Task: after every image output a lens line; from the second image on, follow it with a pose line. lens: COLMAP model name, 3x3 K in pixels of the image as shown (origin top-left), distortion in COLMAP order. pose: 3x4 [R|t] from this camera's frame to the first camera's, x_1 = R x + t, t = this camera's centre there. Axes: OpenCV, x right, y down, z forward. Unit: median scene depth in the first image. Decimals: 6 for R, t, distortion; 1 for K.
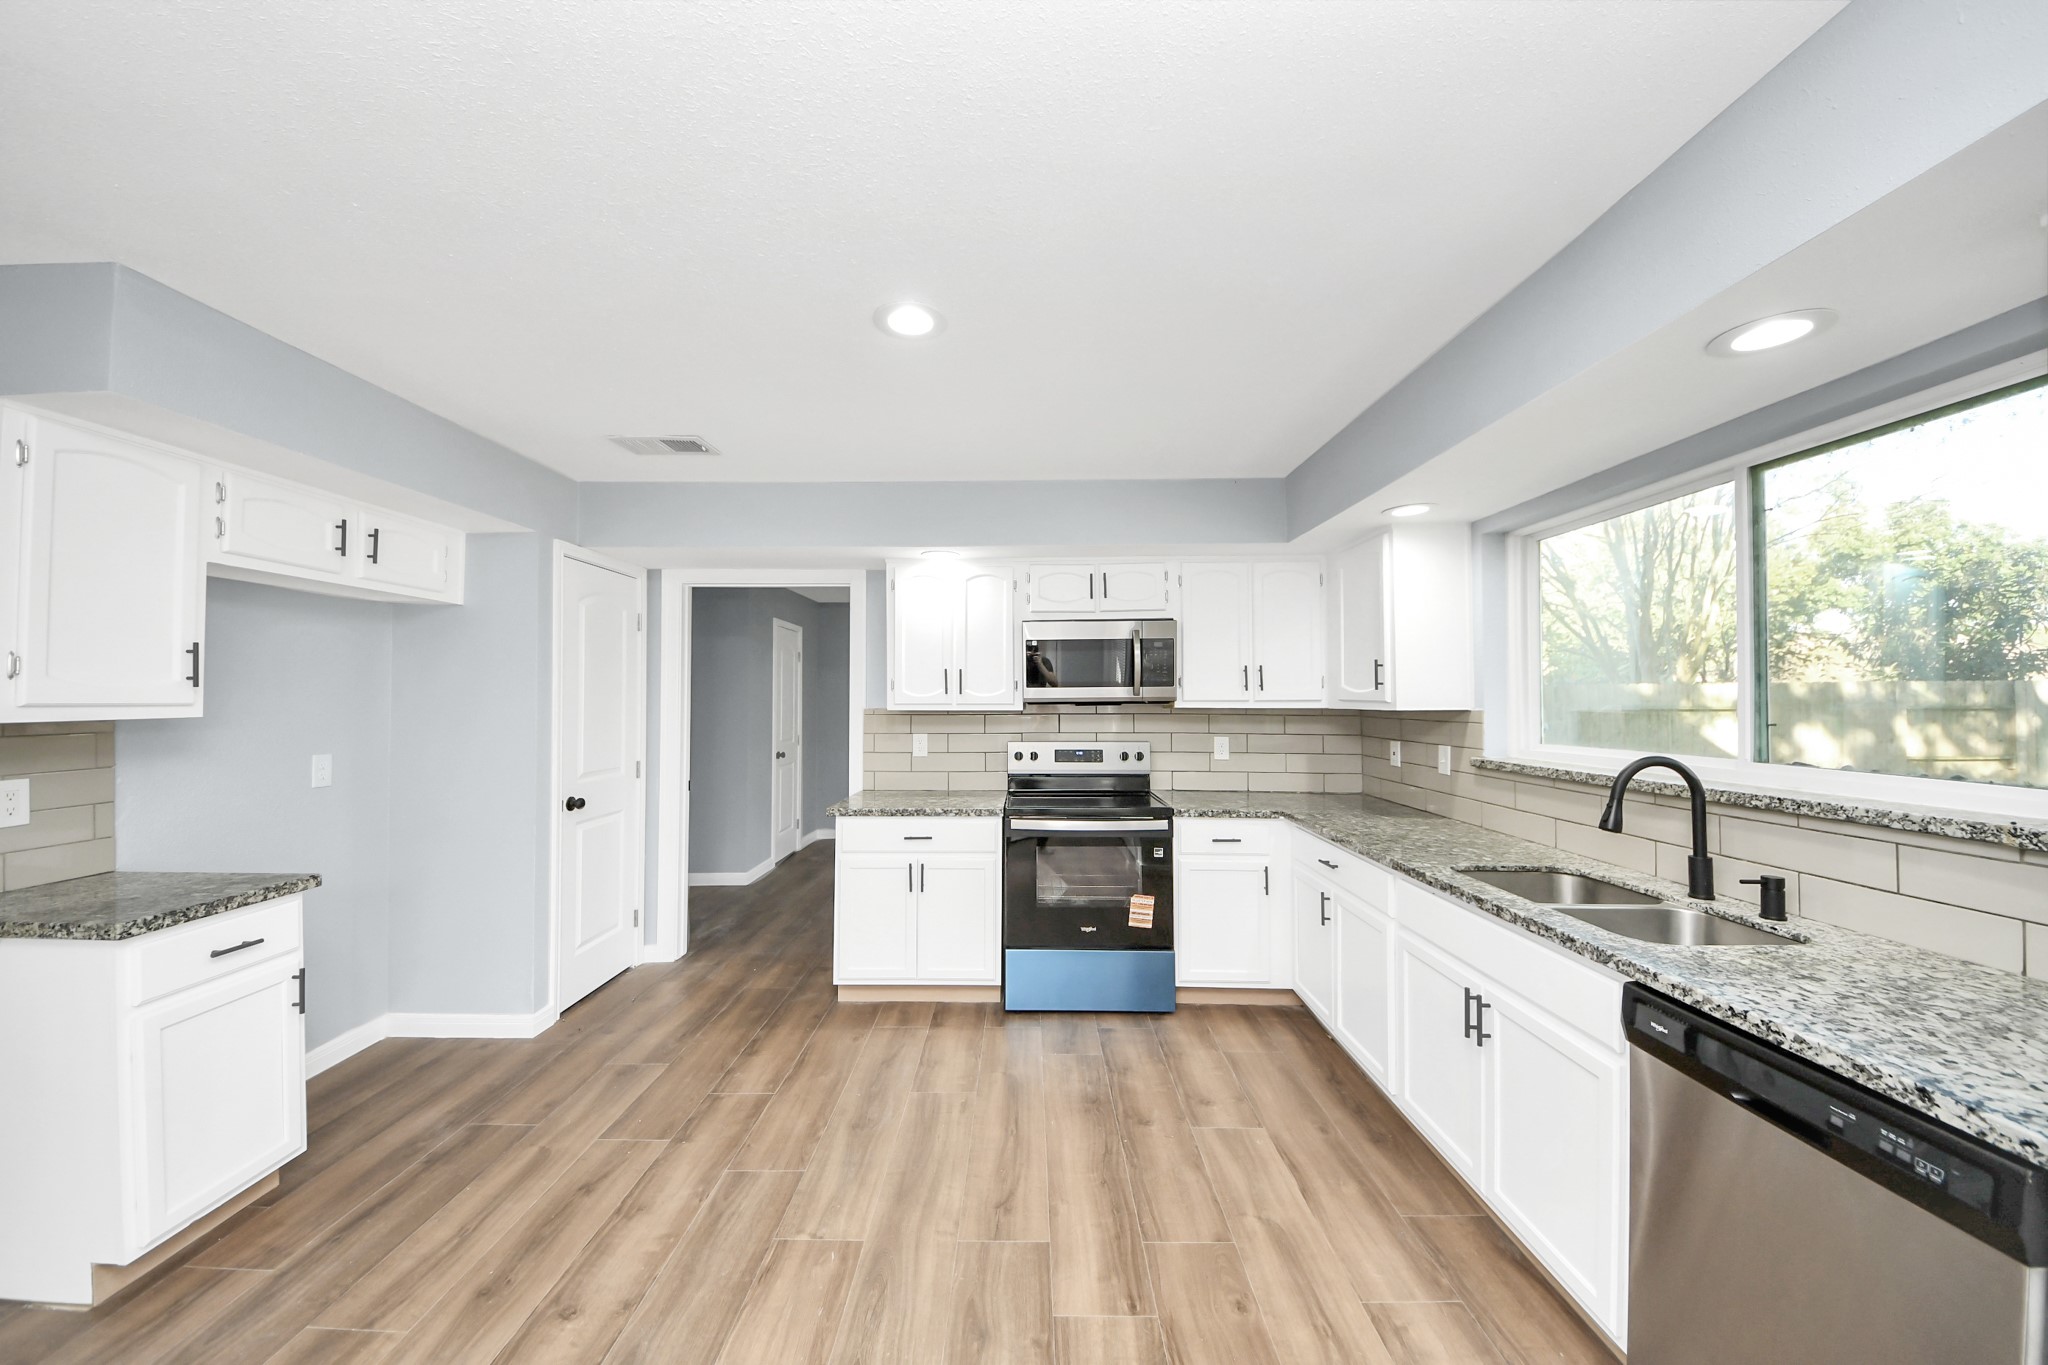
lens RADIAL K [[725.4, 0, 1050.5], [0, 725.4, 683.8], [0, 0, 1]] dist [0.043928, -0.023396]
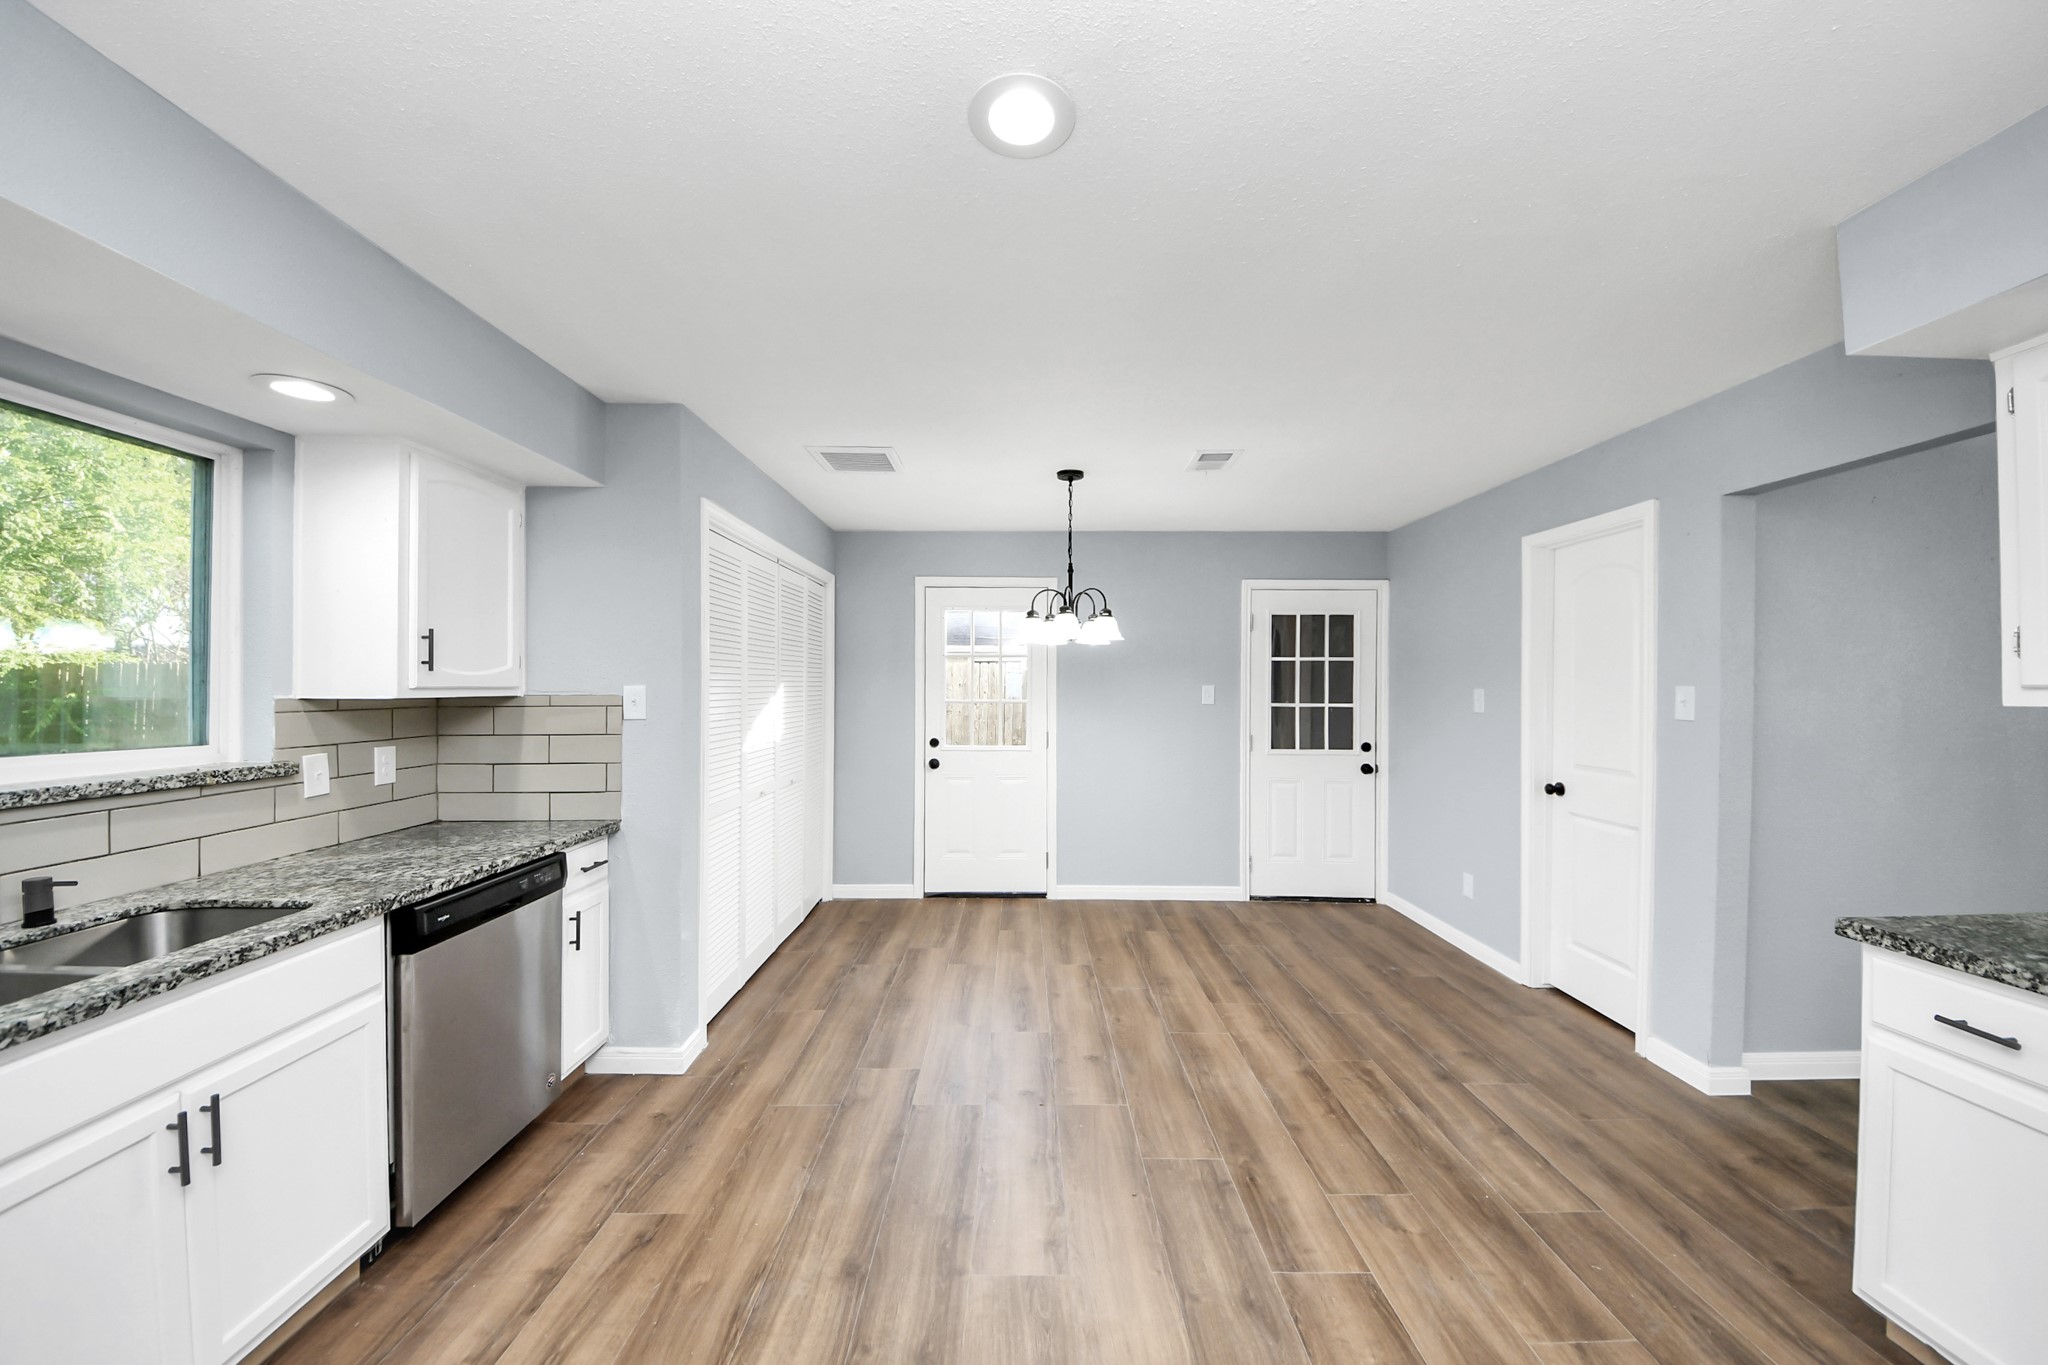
lens RADIAL K [[725.4, 0, 1050.5], [0, 725.4, 683.8], [0, 0, 1]] dist [0.043928, -0.023396]
pose [[-0.999989, 0.000284, -0.004734, -0.216110], [0.000394, 0.999729, -0.023293, 0.041774], [0.004726, -0.023295, -0.999717, 1.691565]]
